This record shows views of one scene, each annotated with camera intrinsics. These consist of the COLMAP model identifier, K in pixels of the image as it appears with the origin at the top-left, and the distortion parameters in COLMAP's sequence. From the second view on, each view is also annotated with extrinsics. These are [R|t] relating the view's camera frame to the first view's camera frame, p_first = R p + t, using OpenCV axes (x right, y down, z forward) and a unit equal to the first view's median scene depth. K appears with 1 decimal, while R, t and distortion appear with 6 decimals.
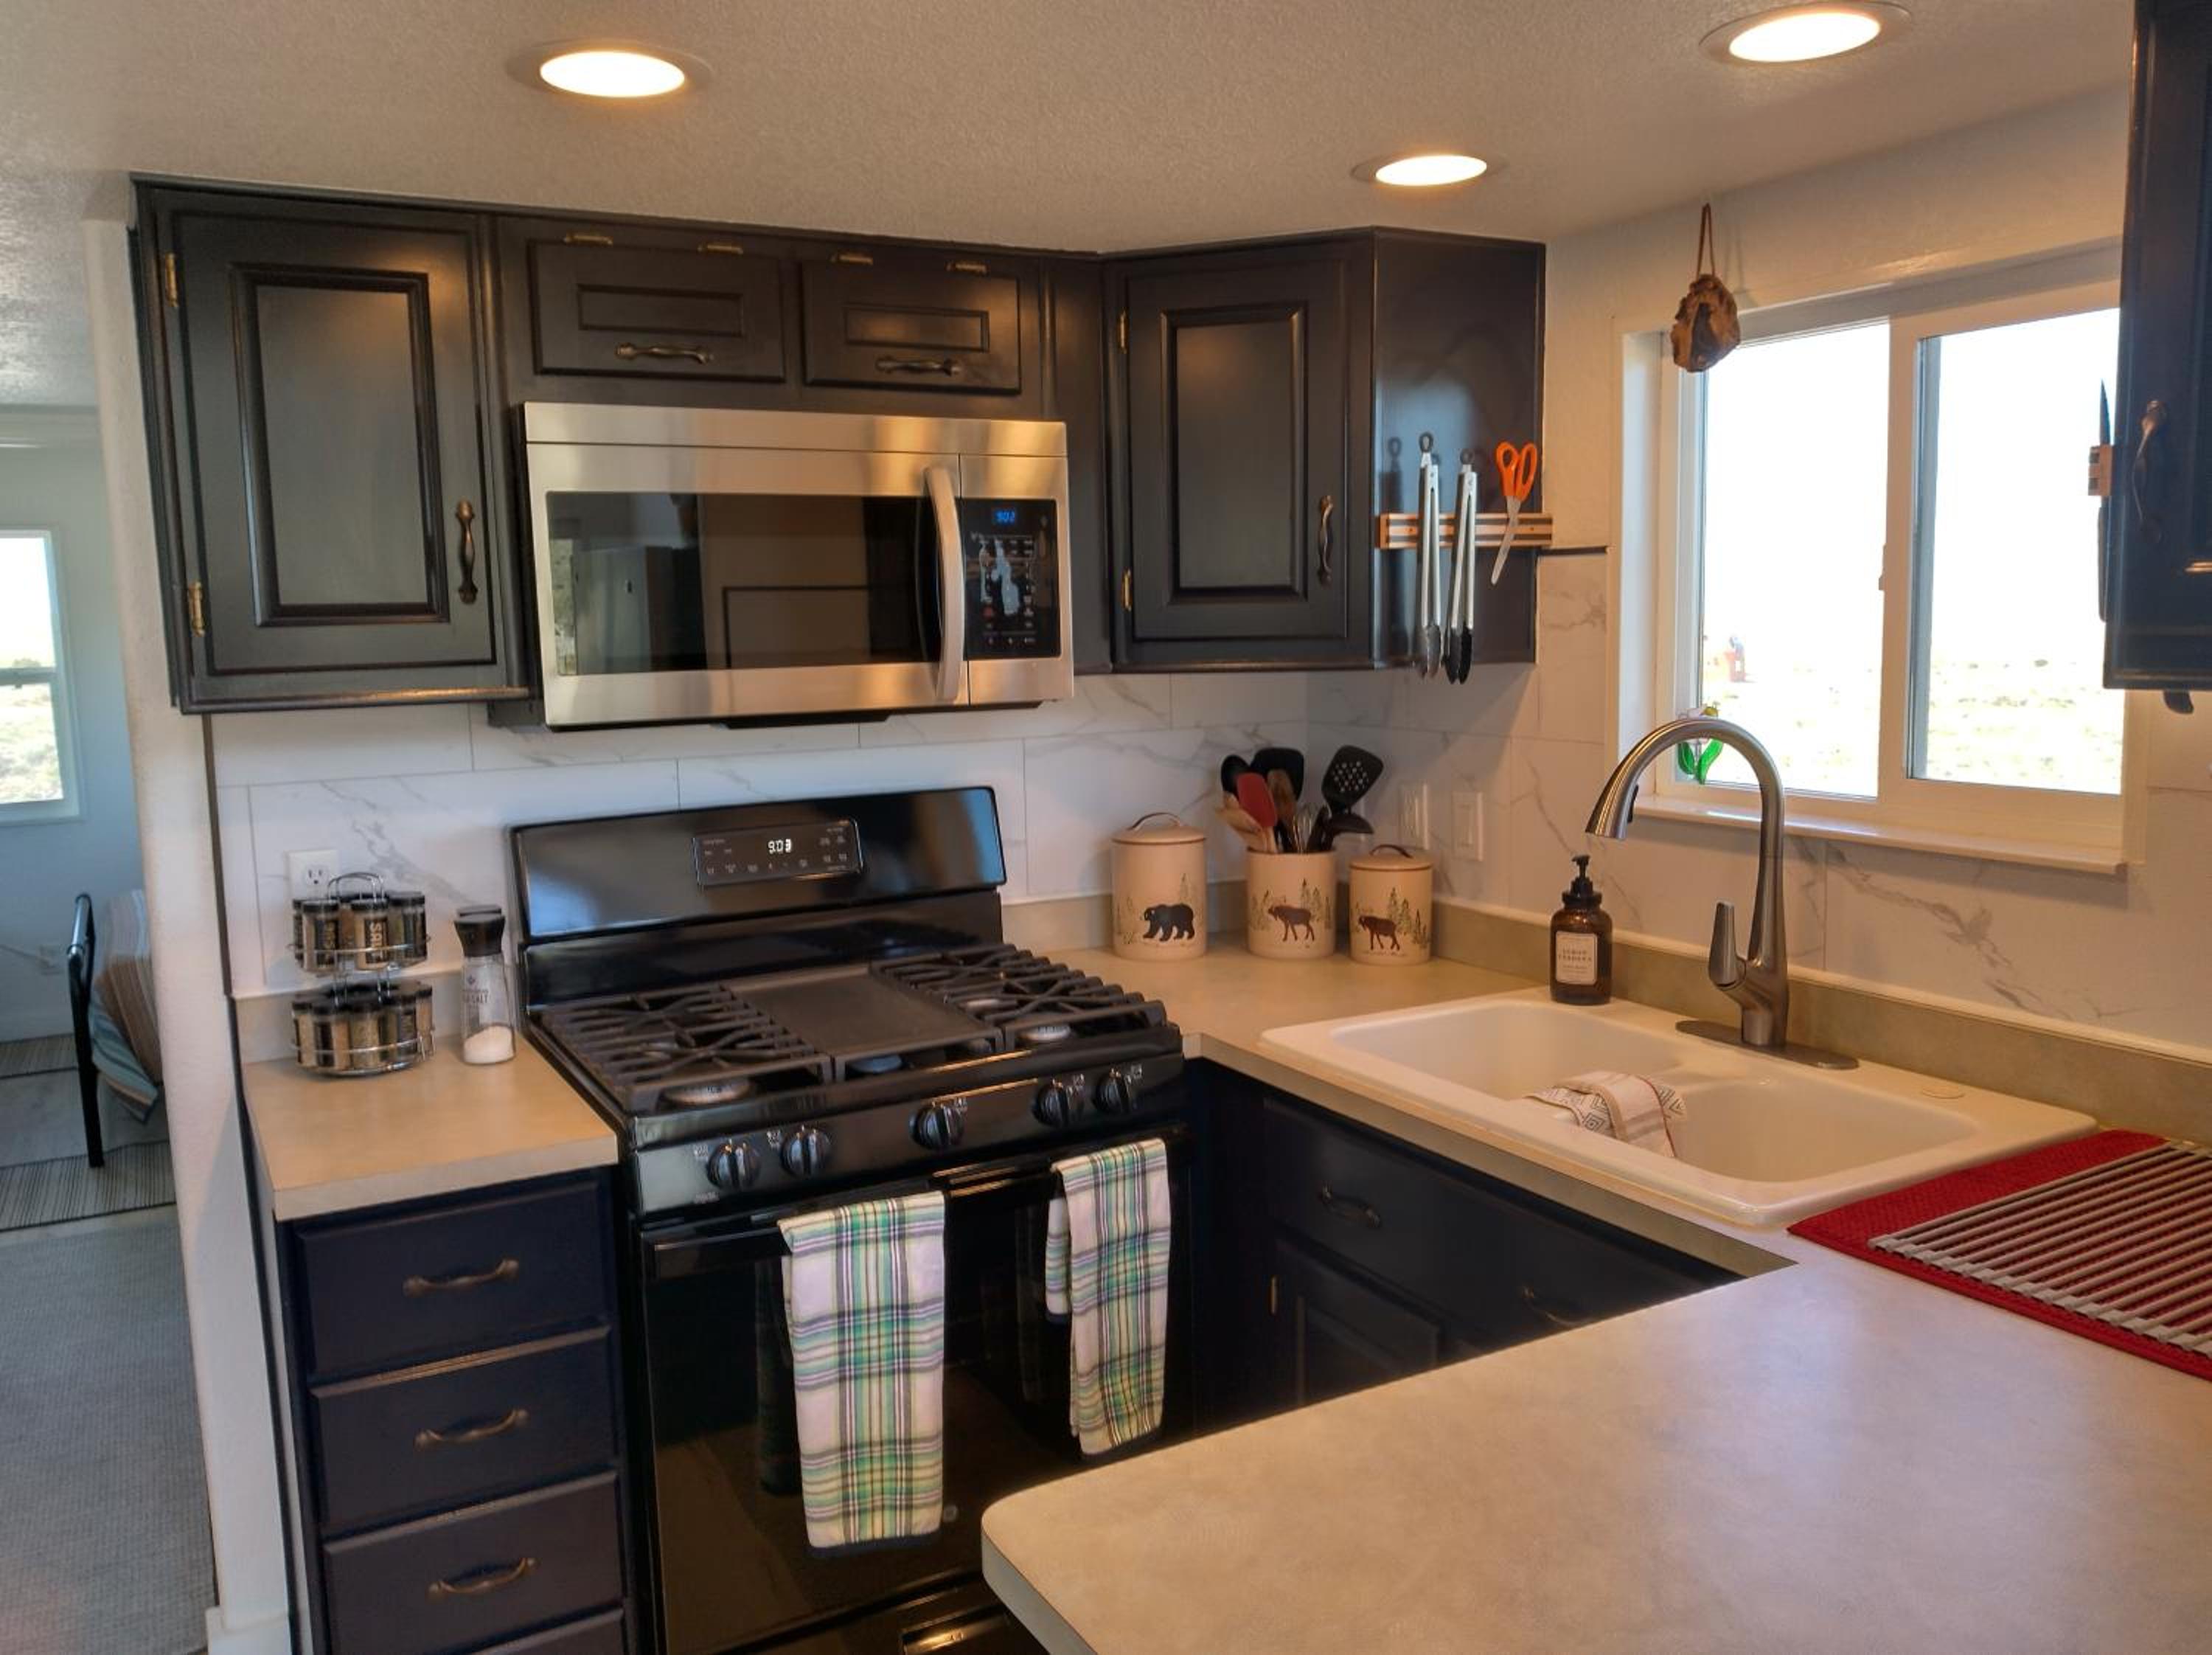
lens RADIAL K [[1660.0, 0, 1106.0], [0, 1660.0, 827.5], [0, 0, 1]] dist [0.001633, -0.000095]
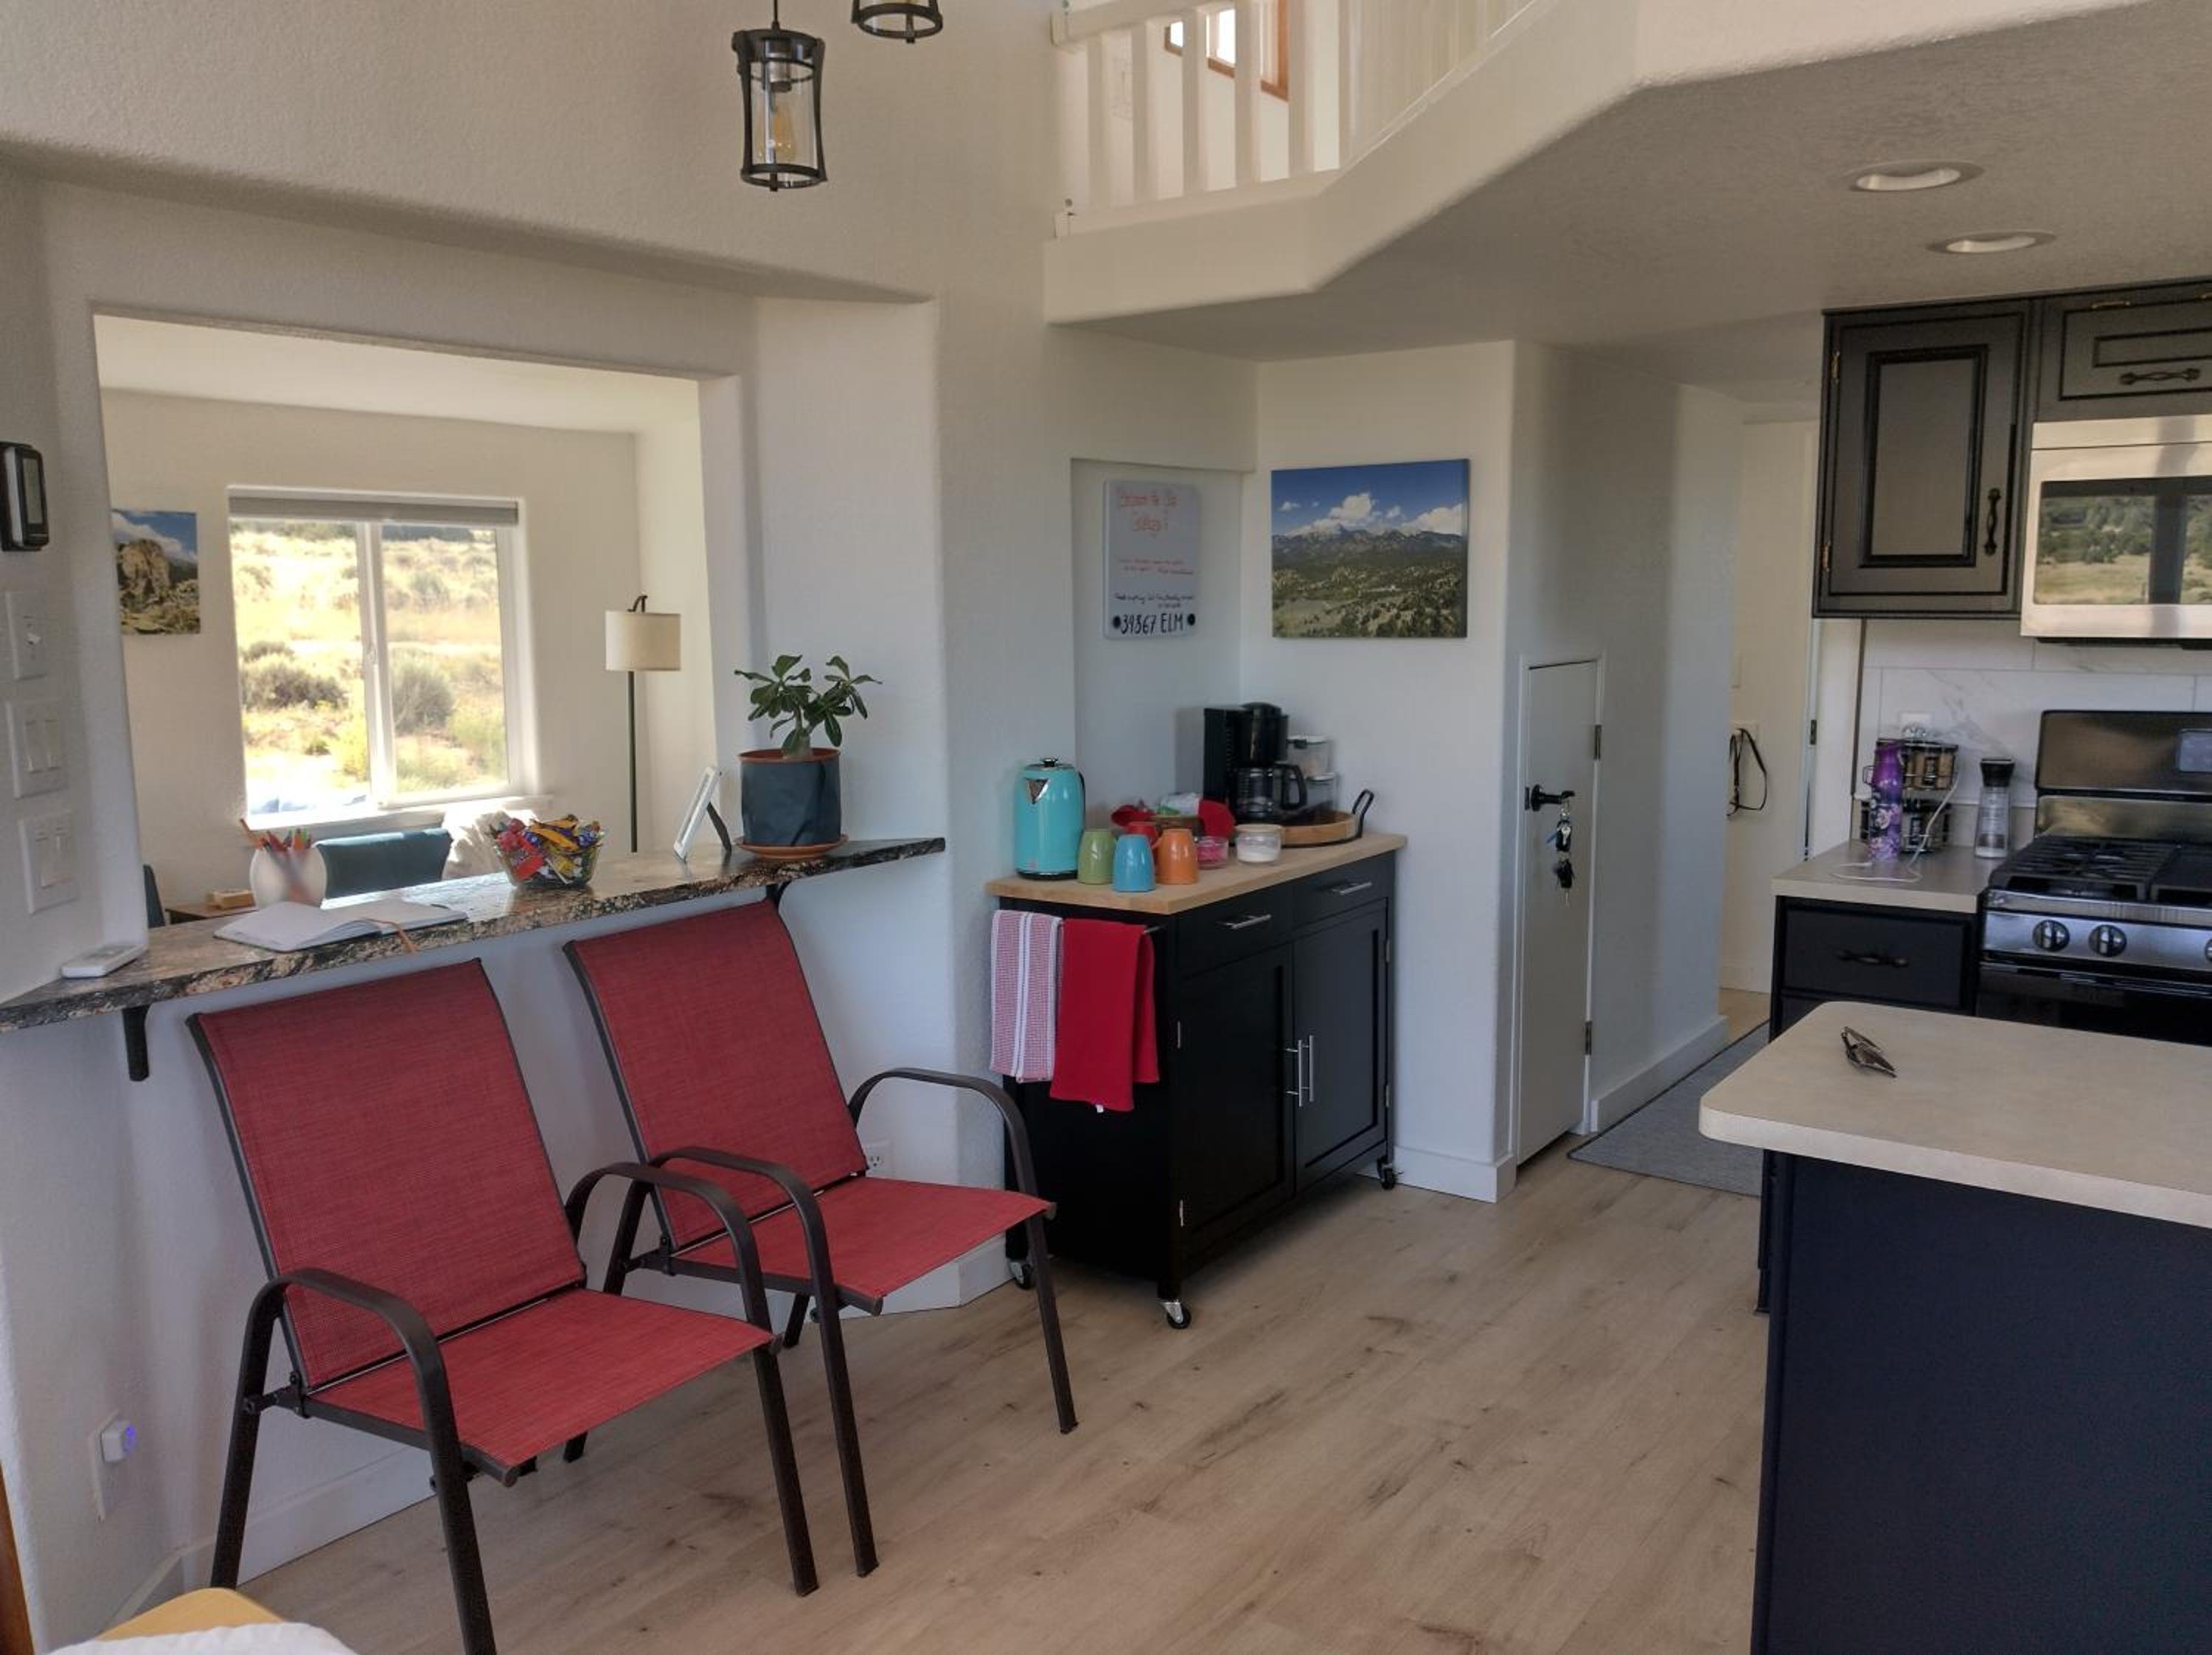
lens RADIAL K [[1734.3, 0, 1106.0], [0, 1734.3, 827.5], [0, 0, 1]] dist [-0.001742, -0.012674]
pose [[0.411145, 0.151976, -0.898812, 0.767381], [-0.121616, 0.986335, 0.111144, 0.035975], [0.903421, 0.063614, 0.424009, -0.409349]]
